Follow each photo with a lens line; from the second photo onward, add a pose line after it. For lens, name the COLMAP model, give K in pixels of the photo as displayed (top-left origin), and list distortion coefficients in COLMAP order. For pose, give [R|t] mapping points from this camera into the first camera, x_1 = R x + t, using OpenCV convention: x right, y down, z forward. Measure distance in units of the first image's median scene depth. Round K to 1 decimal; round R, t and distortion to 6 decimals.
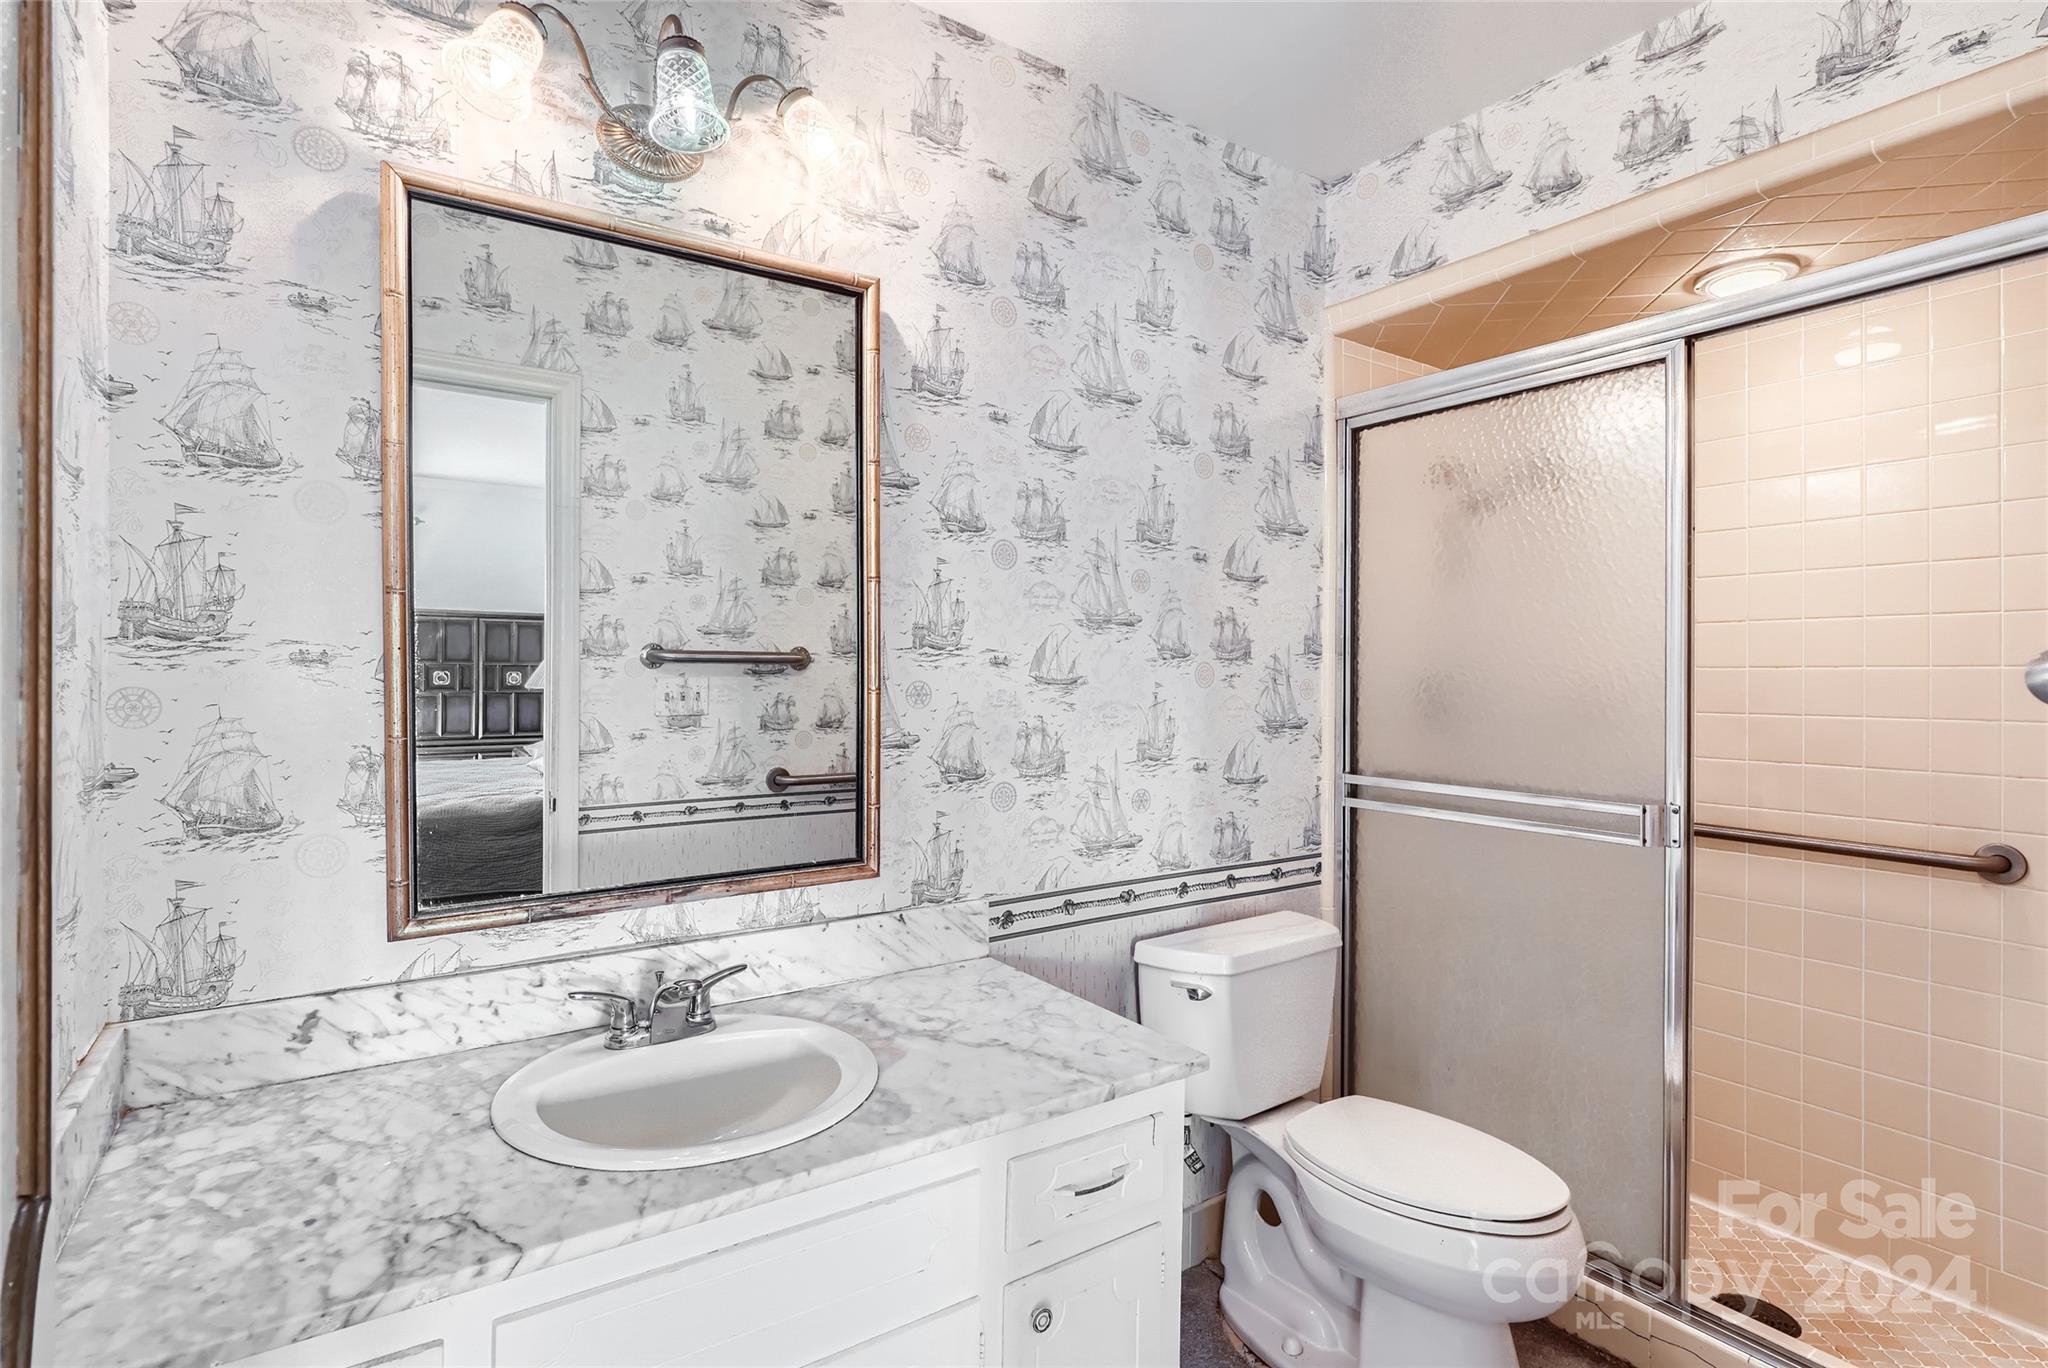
lens RADIAL K [[1028.3, 0, 1025.3], [0, 1028.3, 682.8], [0, 0, 1]] dist [-0.013748, 0.003954]
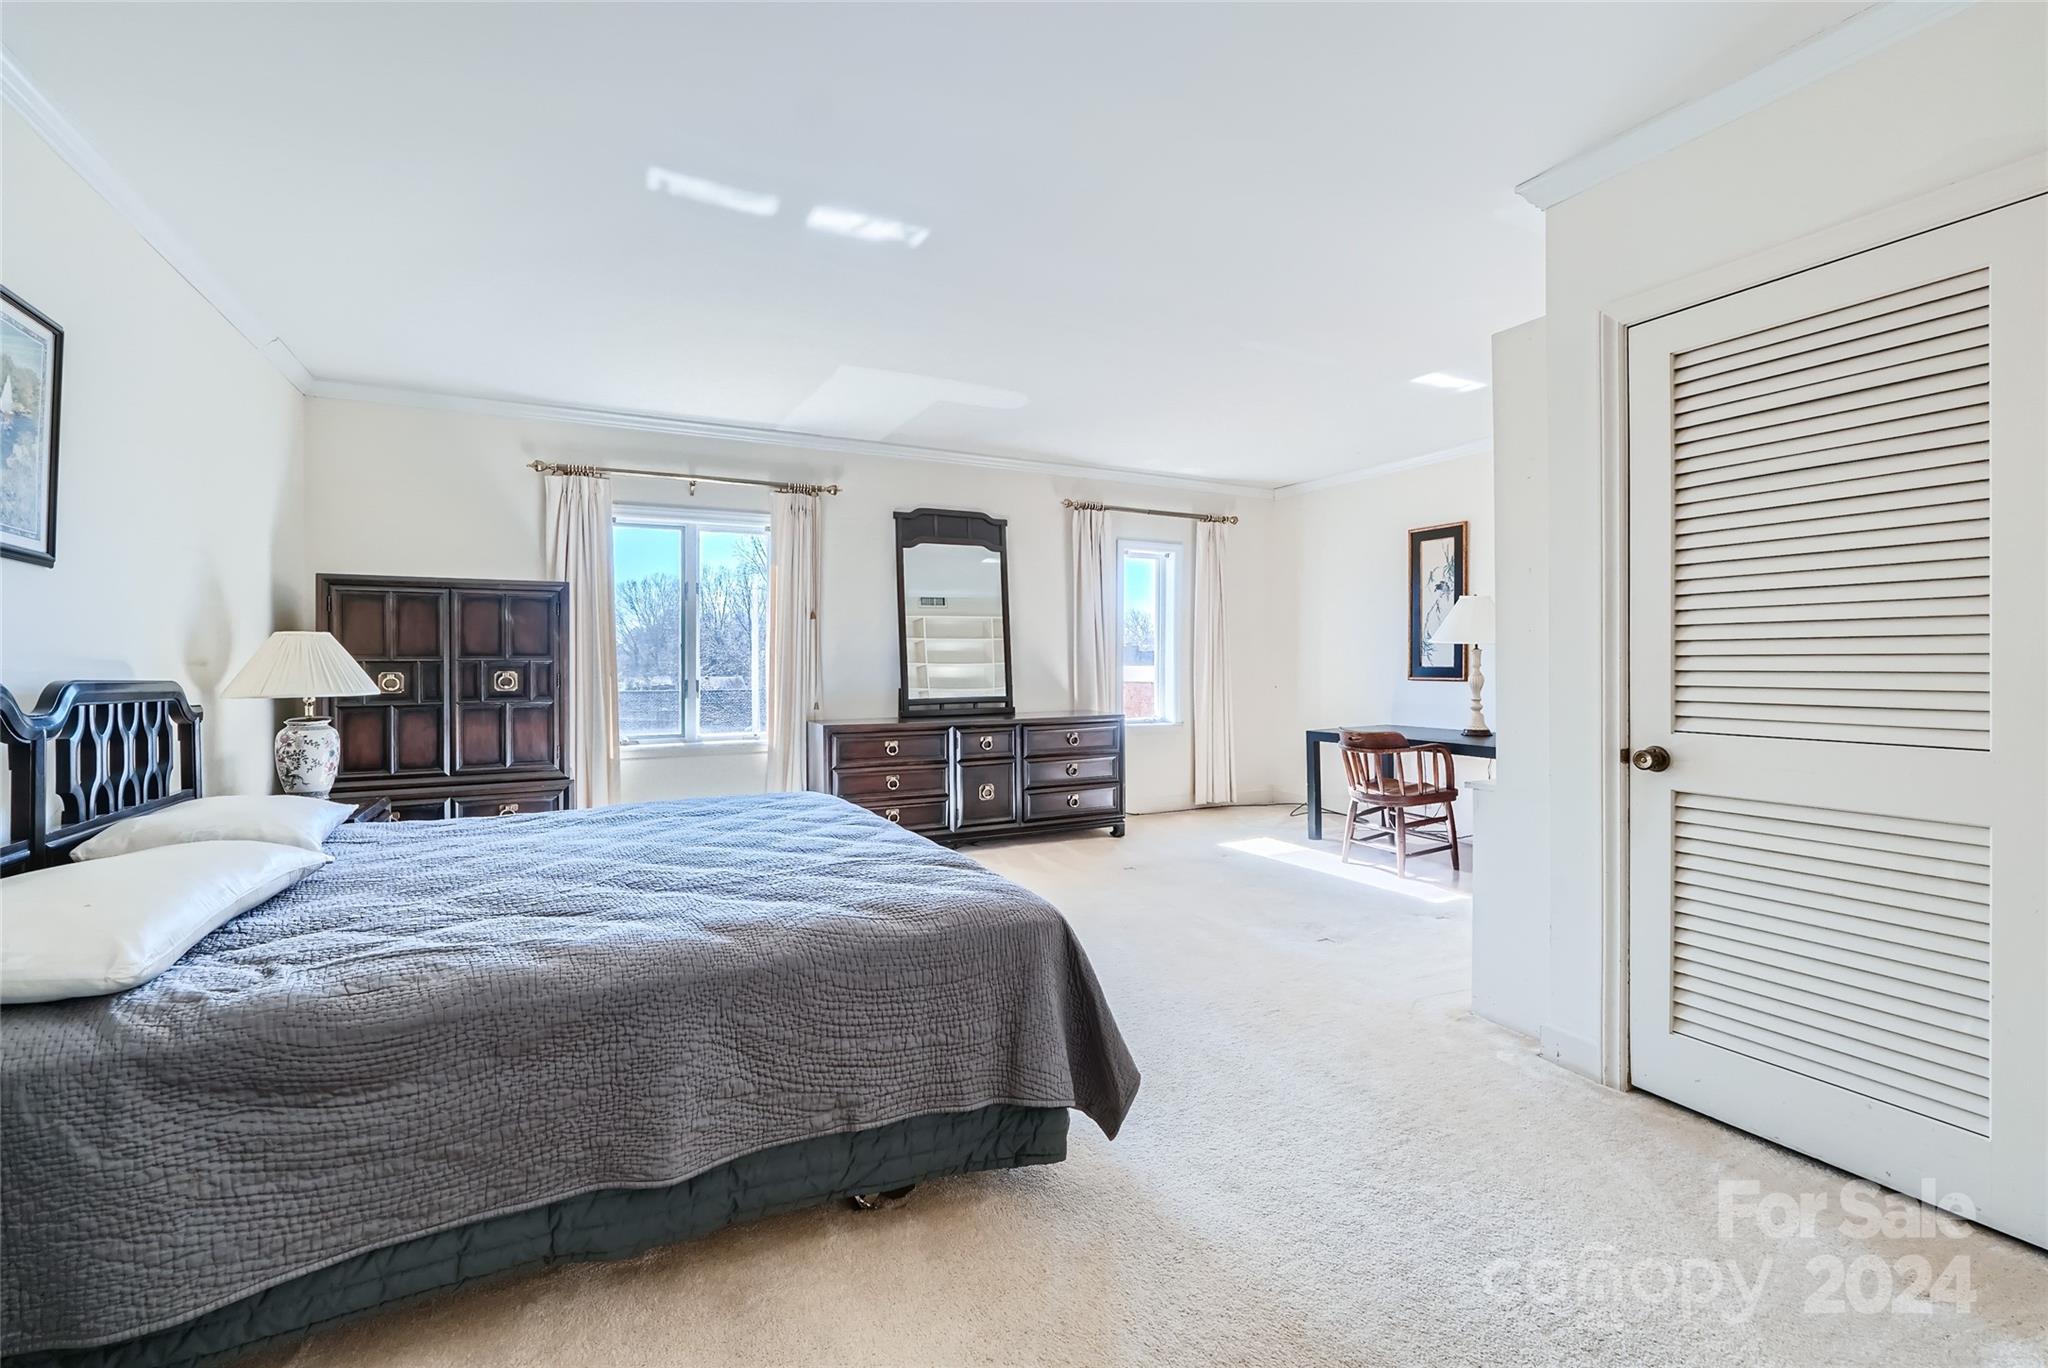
lens RADIAL K [[889.7, 0, 1022.4], [0, 889.7, 670.2], [0, 0, 1]] dist [-0.001181, 0.000726]
pose [[-0.126785, 0.004672, -0.991919, -0.027301], [-0.000628, 0.999988, 0.004790, -0.015048], [0.991930, 0.001230, -0.126780, 1.423546]]
